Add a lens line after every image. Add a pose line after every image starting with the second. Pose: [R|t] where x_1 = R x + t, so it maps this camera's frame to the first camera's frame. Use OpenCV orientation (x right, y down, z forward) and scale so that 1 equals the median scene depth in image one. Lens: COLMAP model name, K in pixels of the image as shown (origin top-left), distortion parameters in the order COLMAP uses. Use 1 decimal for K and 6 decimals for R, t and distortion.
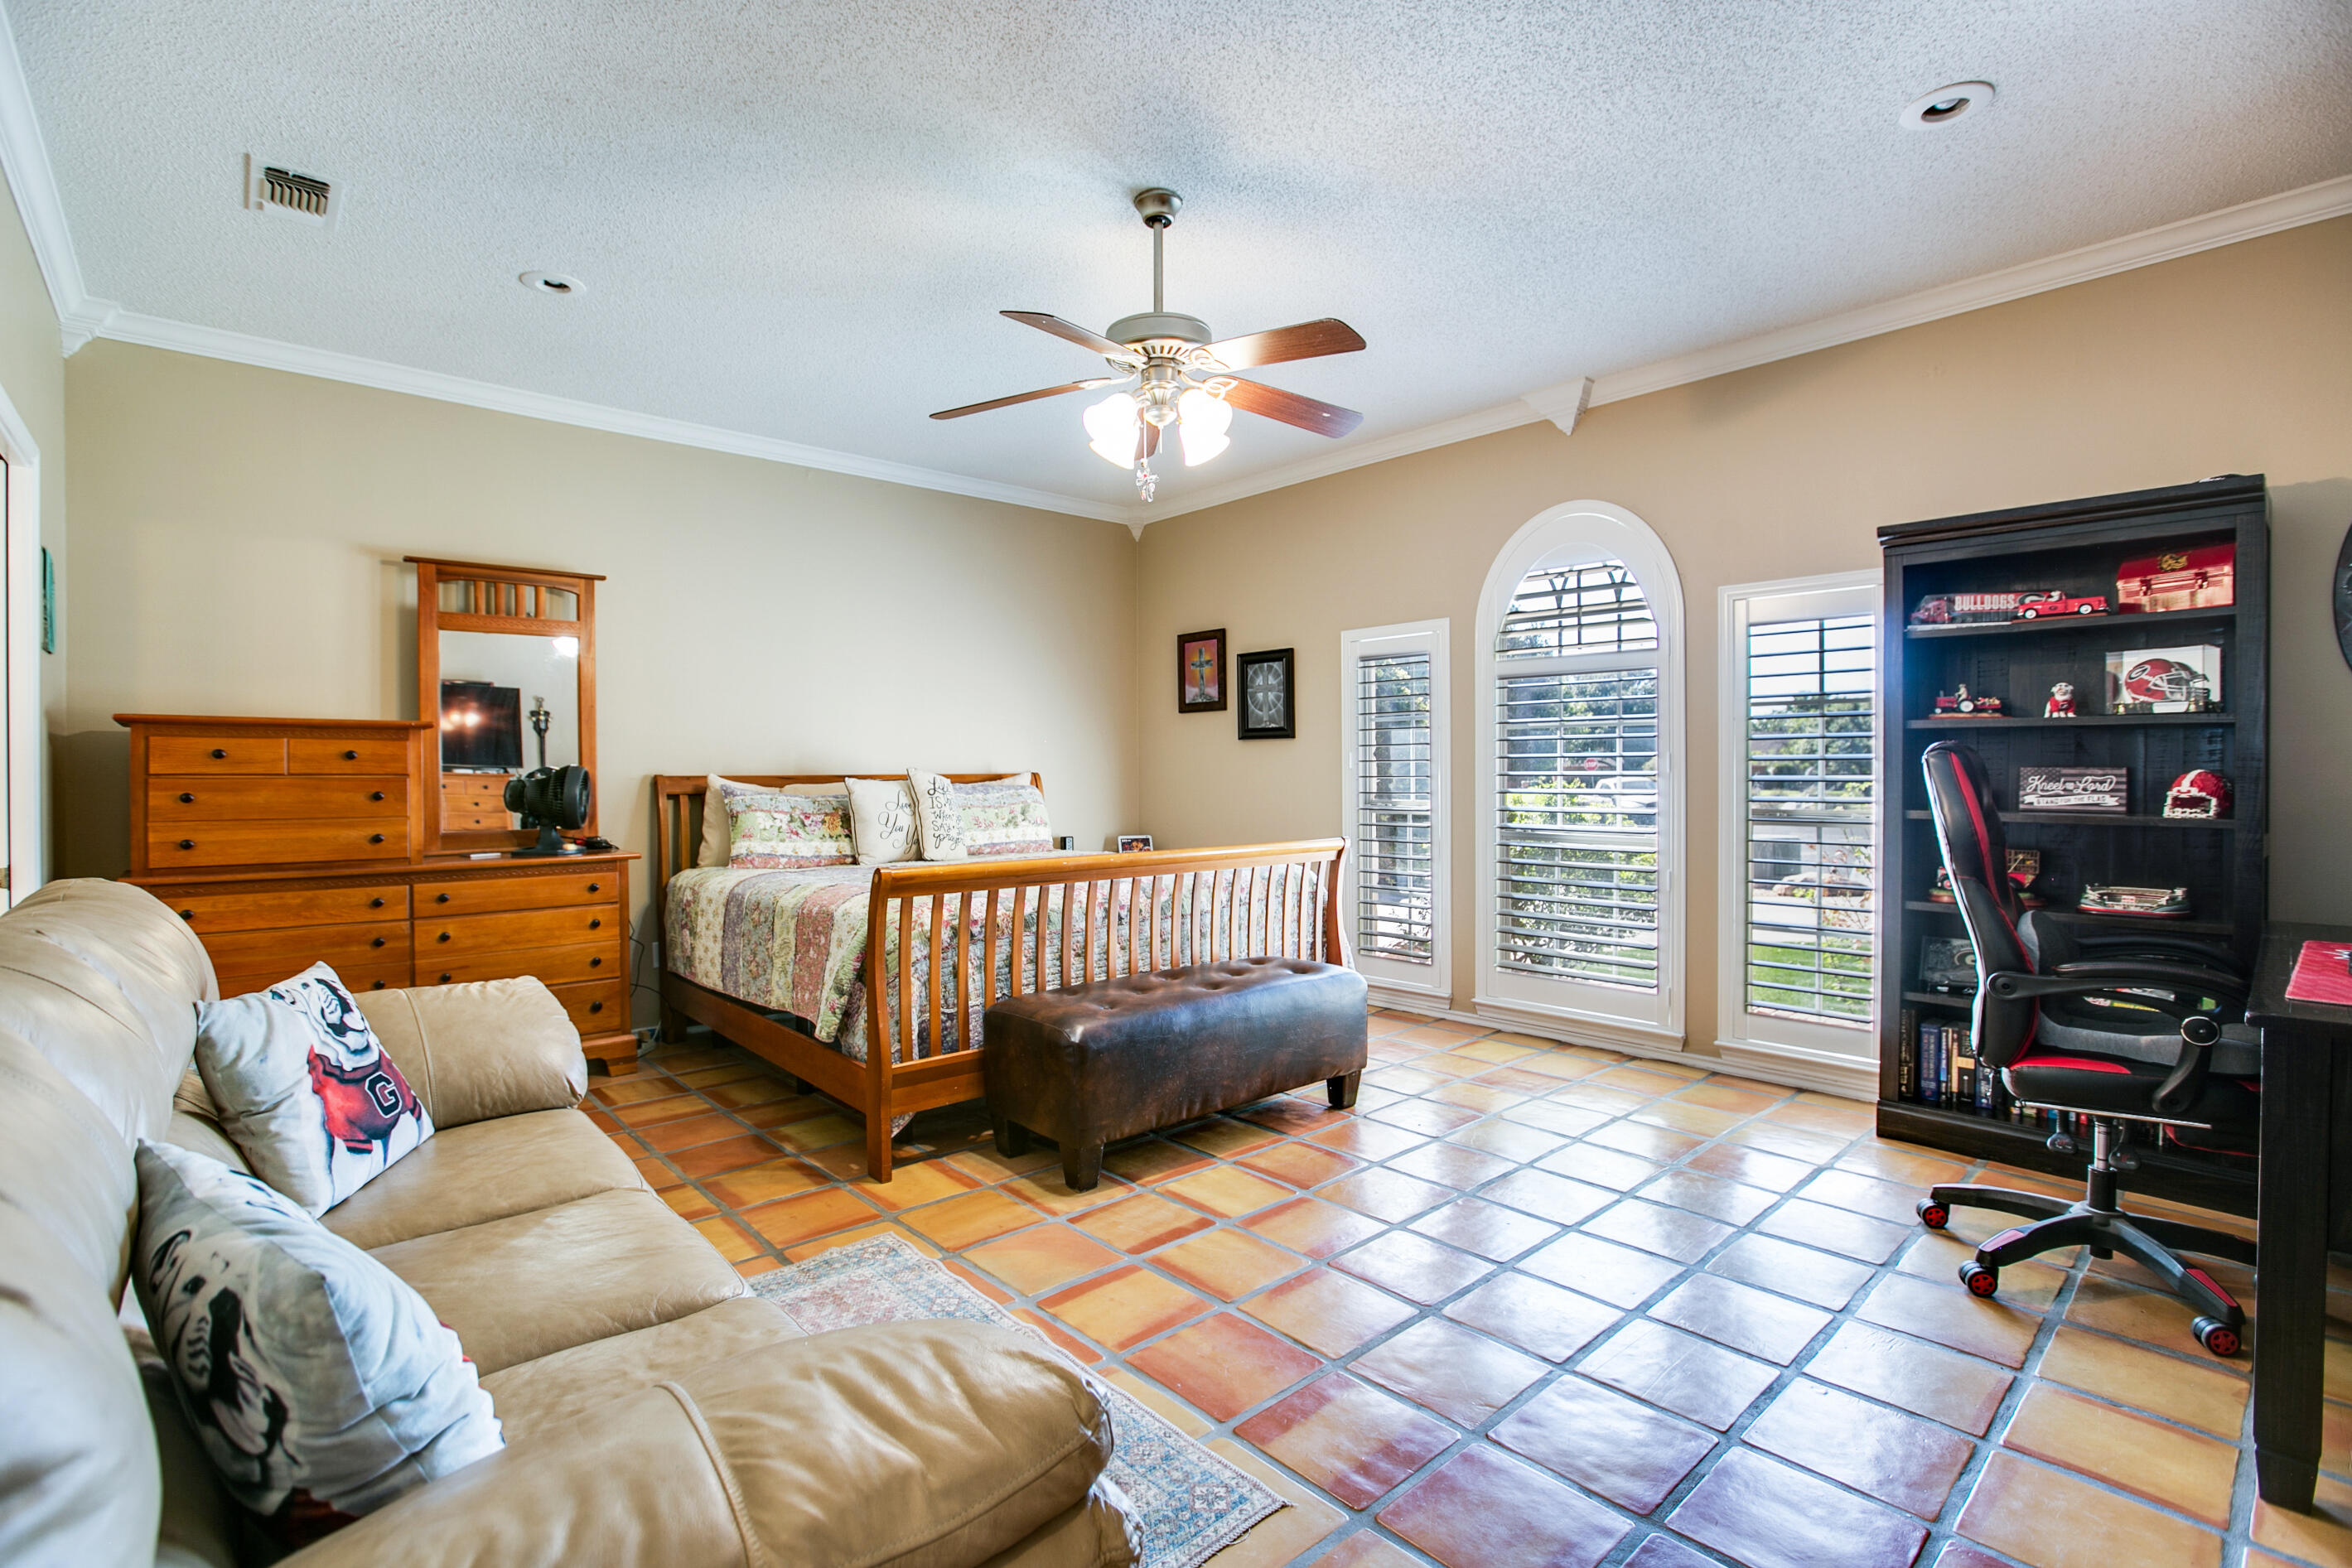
lens RADIAL K [[1094.7, 0, 1180.7], [0, 1094.7, 773.0], [0, 0, 1]] dist [-0.026268, 0.005345]
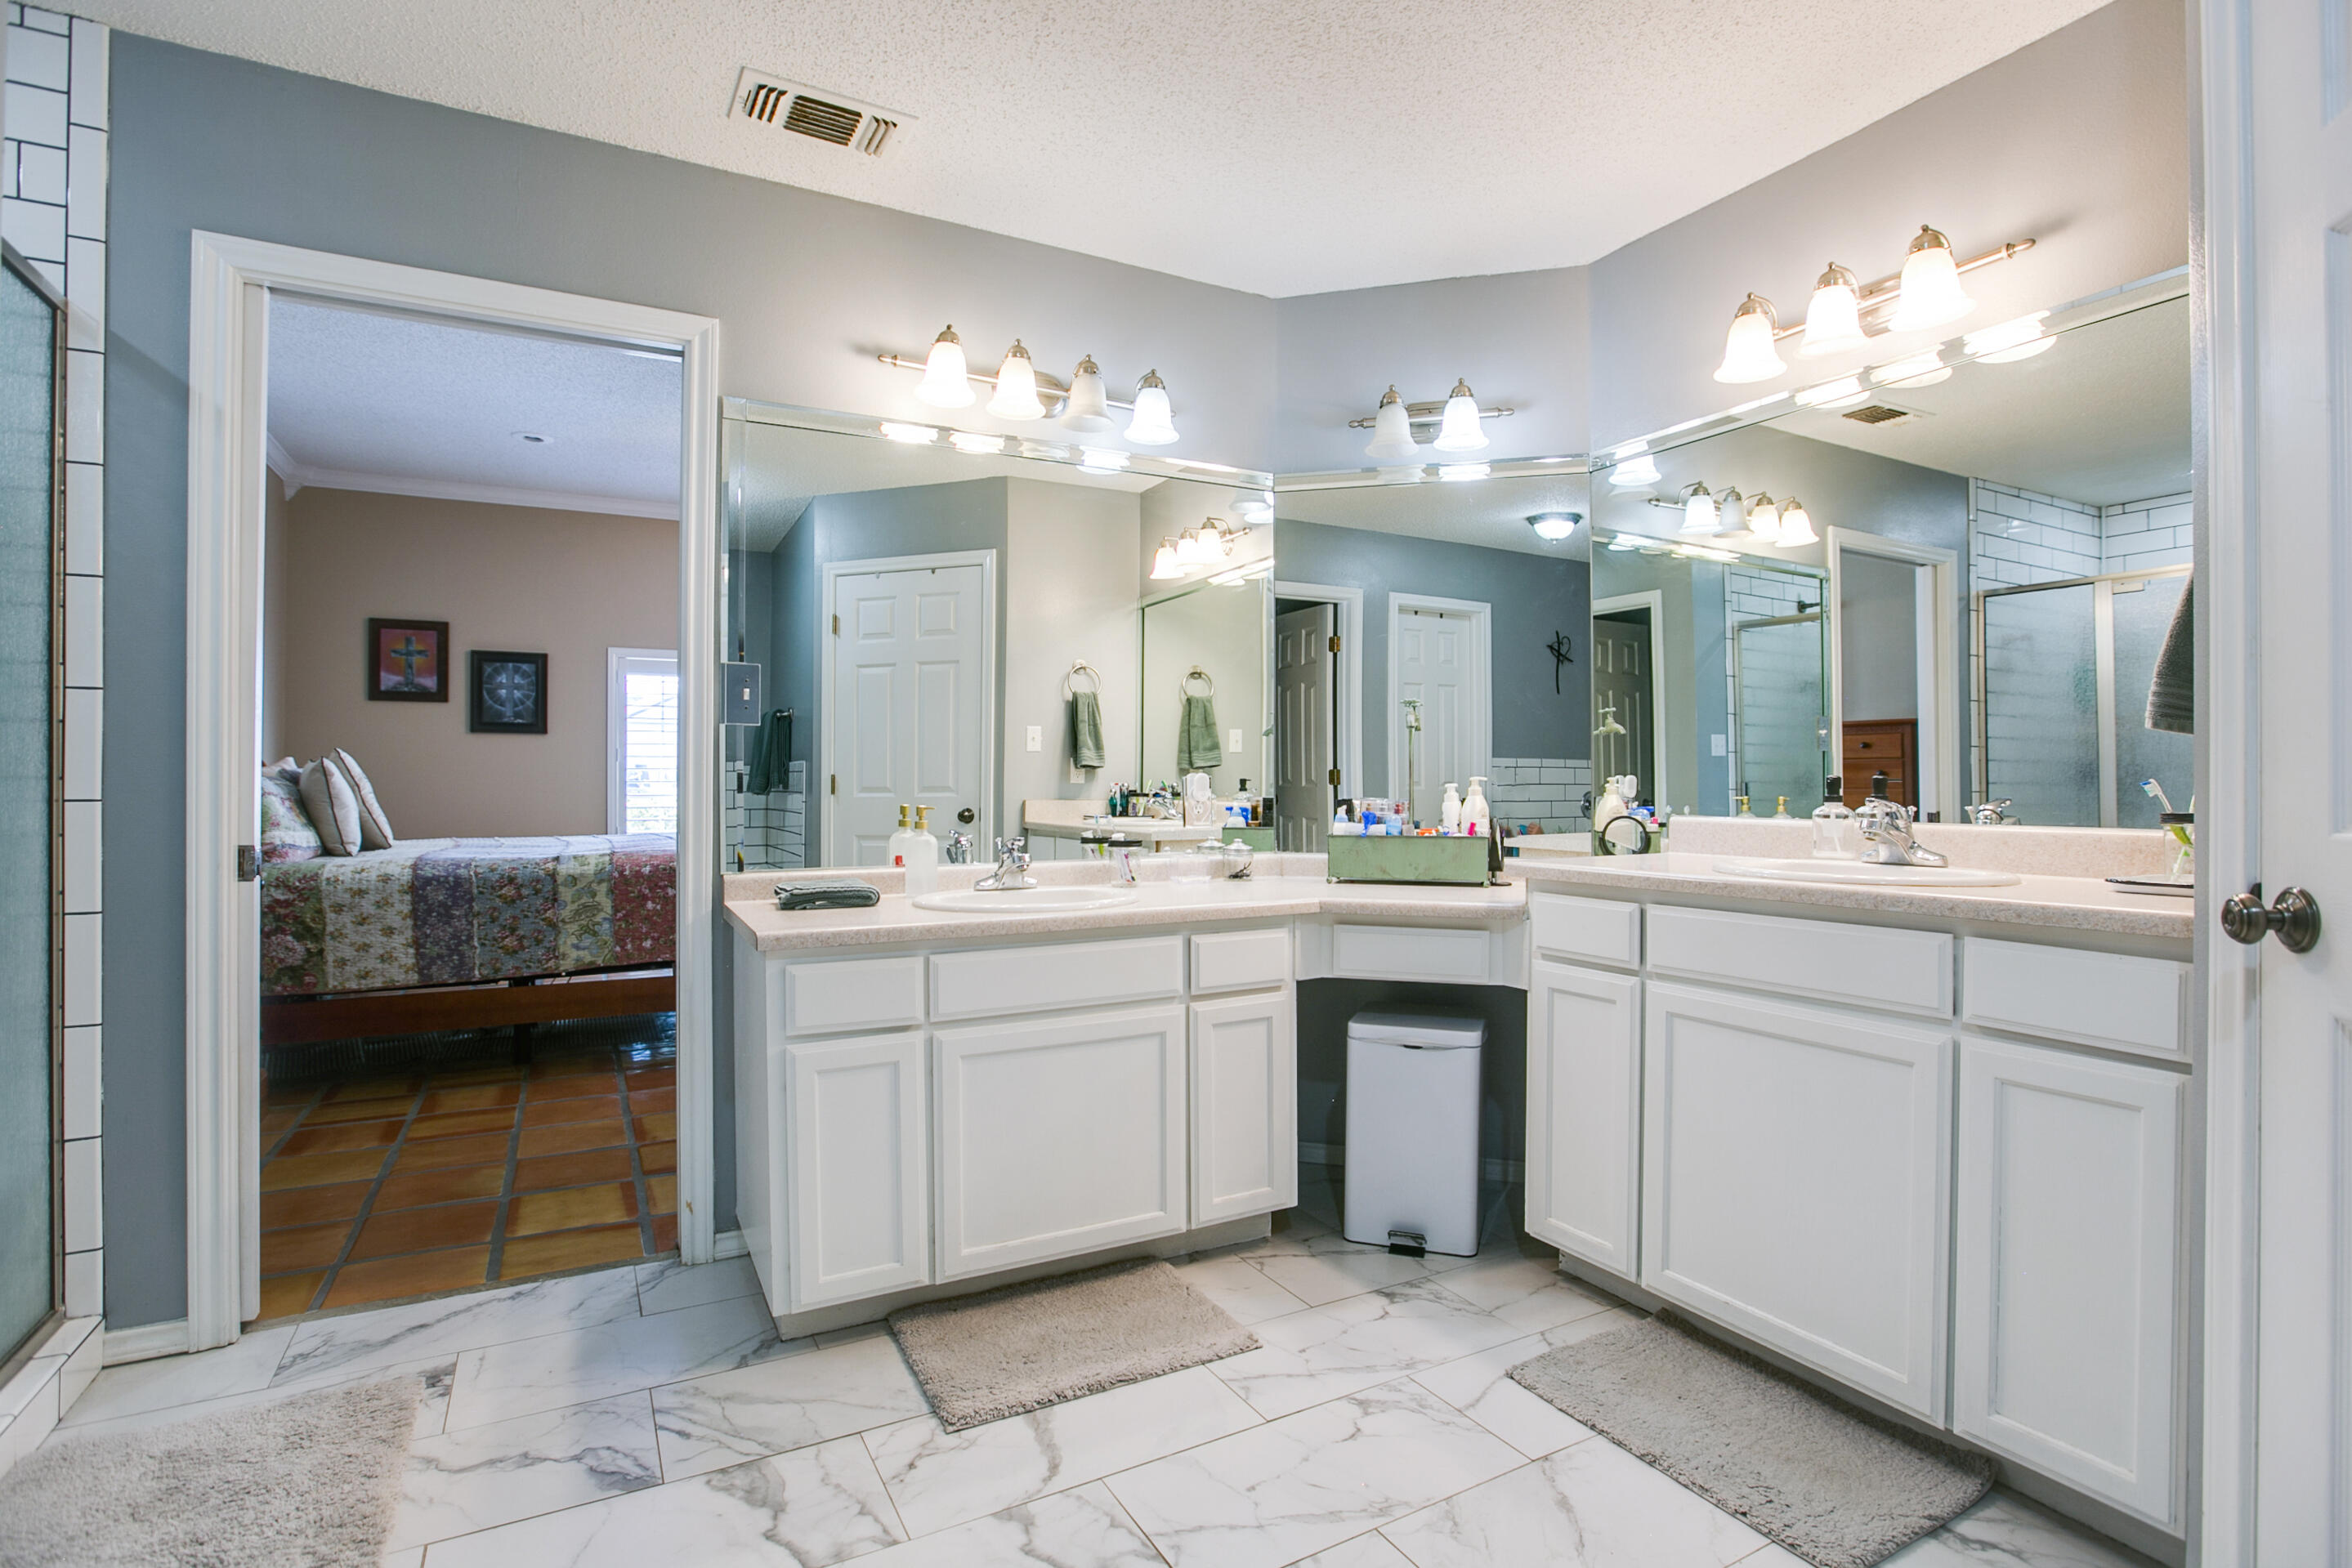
lens RADIAL K [[1094.7, 0, 1175.3], [0, 1094.7, 781.4], [0, 0, 1]] dist [-0.026268, 0.005345]
pose [[0.241069, 0.007731, 0.970477, -1.226936], [-0.000982, 0.999970, -0.007722, 0.036890], [-0.970507, 0.000908, 0.241070, 0.162205]]
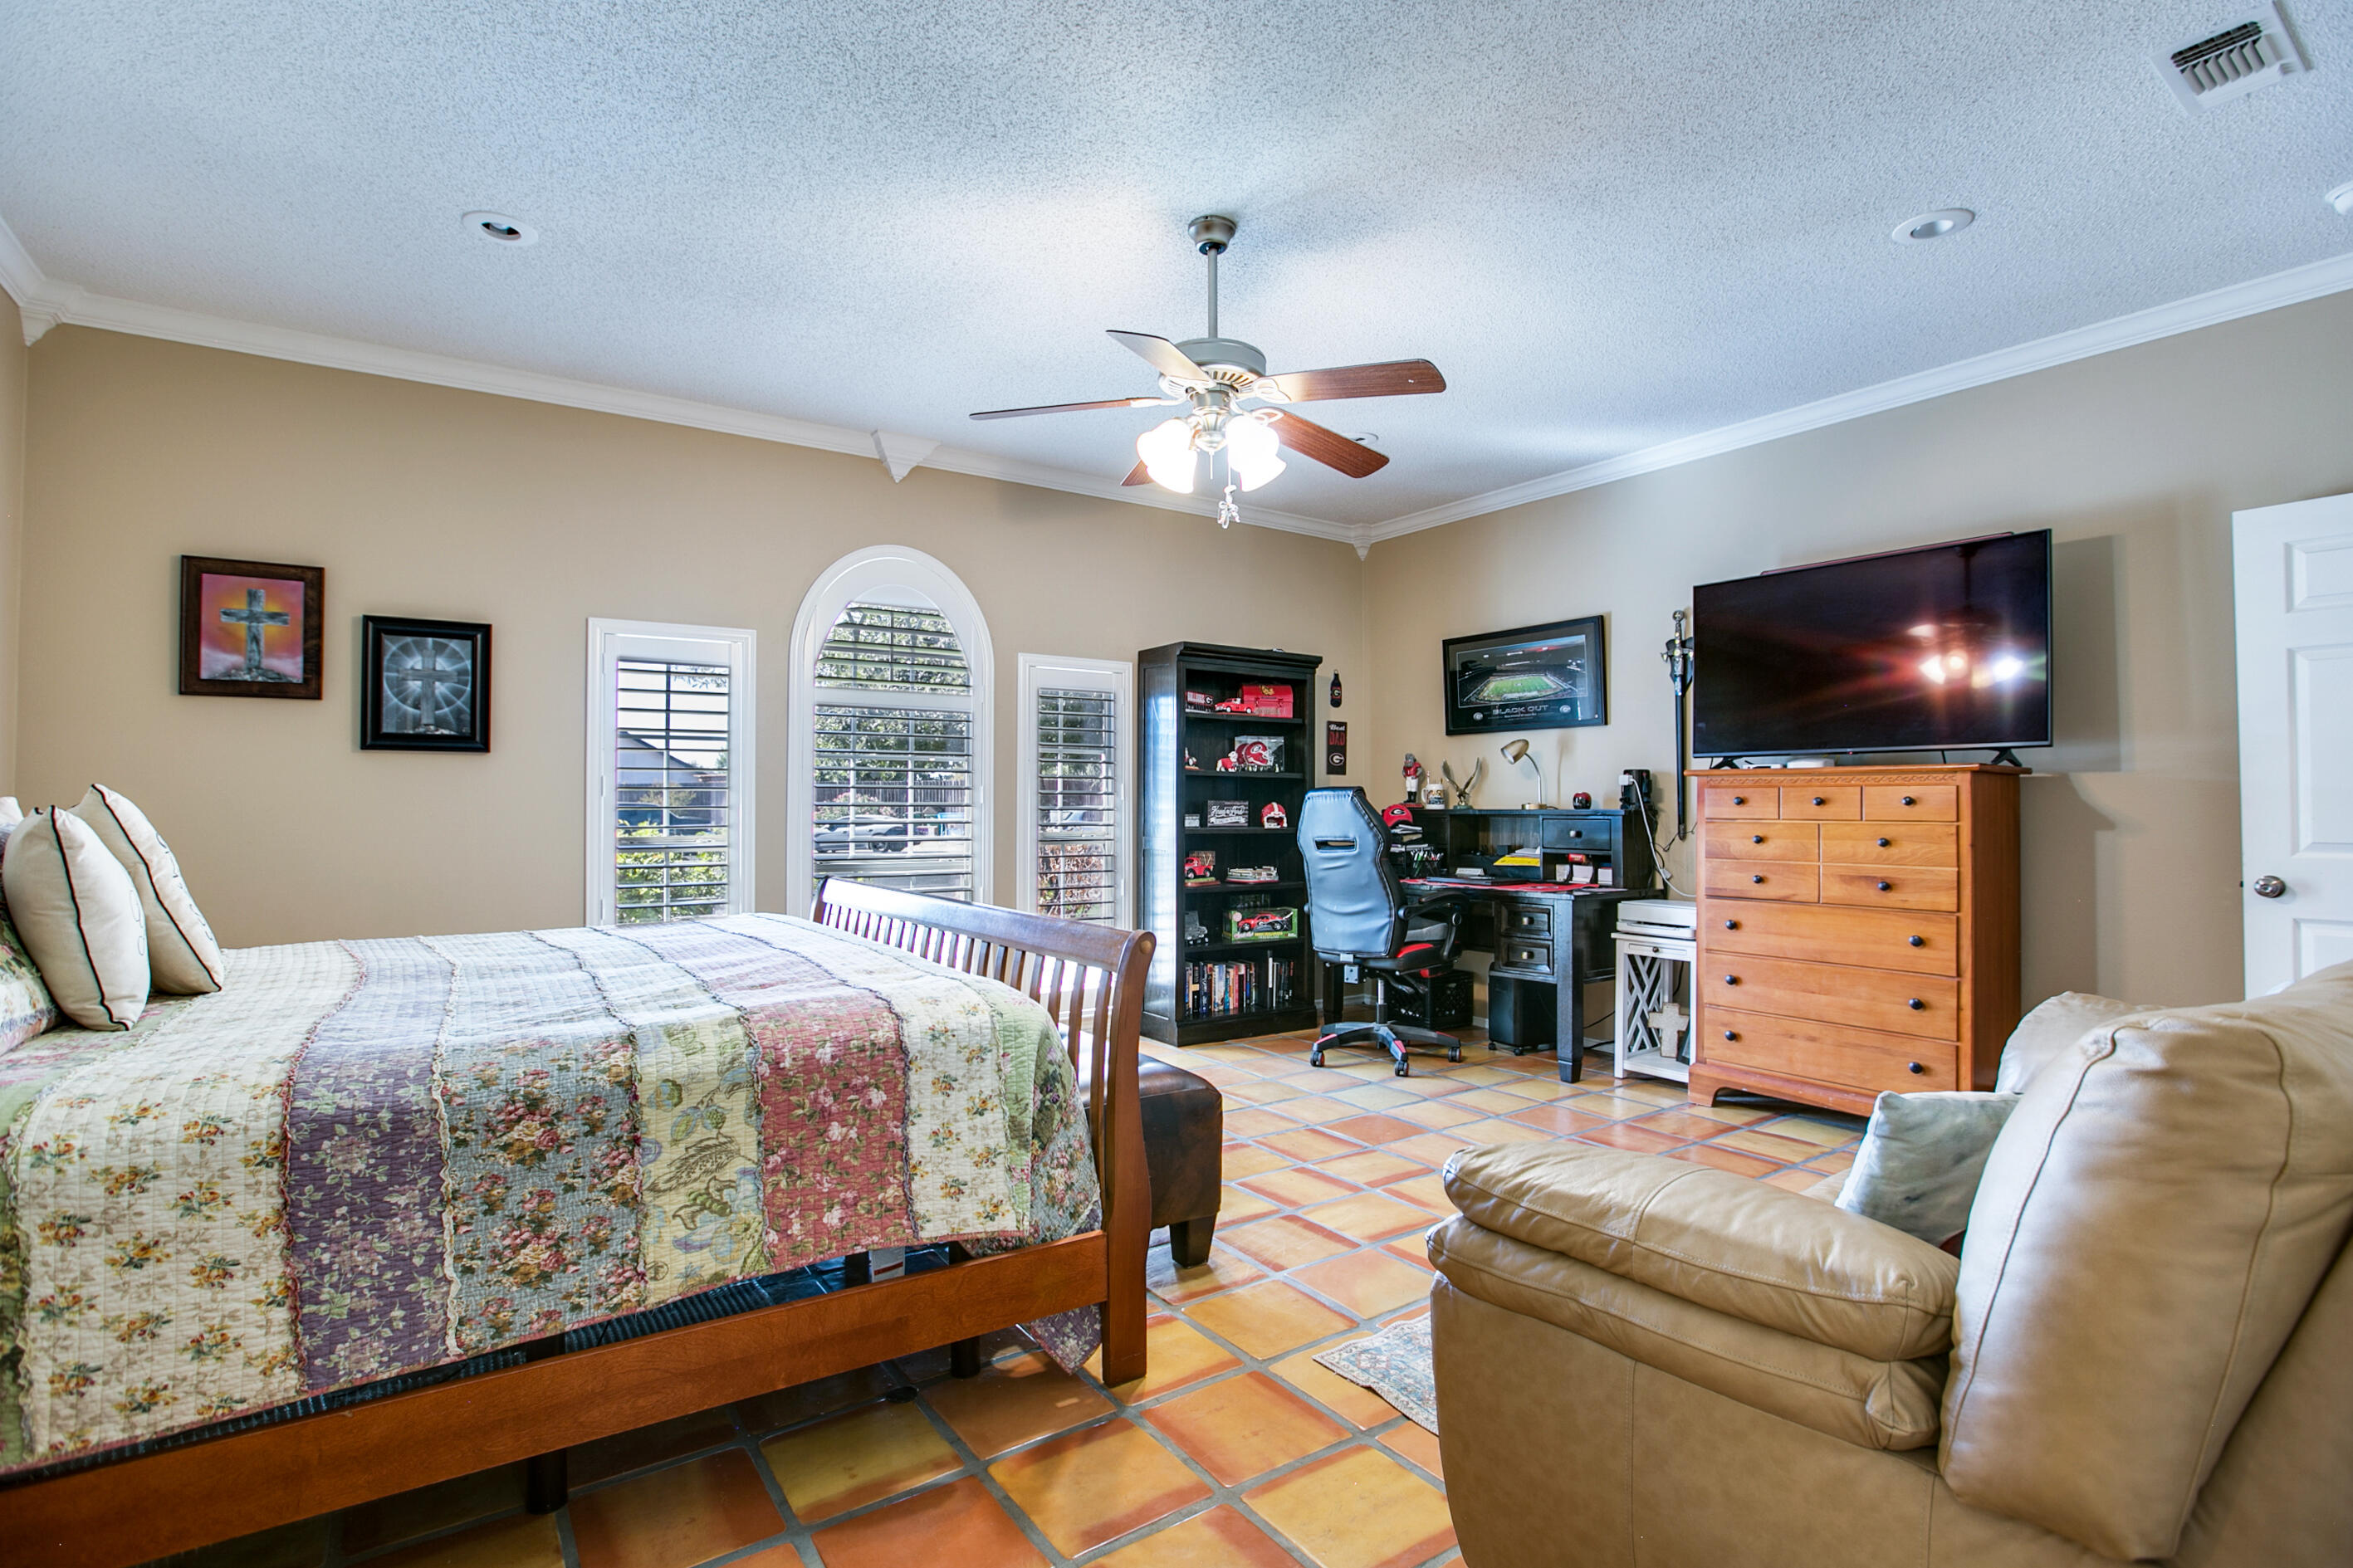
lens RADIAL K [[1095.1, 0, 1184.4], [0, 1095.1, 784.2], [0, 0, 1]] dist [-0.026268, 0.005345]
pose [[0.136314, 0.022354, 0.990413, -0.780215], [0.001451, 0.999740, -0.022764, 0.006521], [-0.990665, 0.004540, 0.136247, 0.698294]]
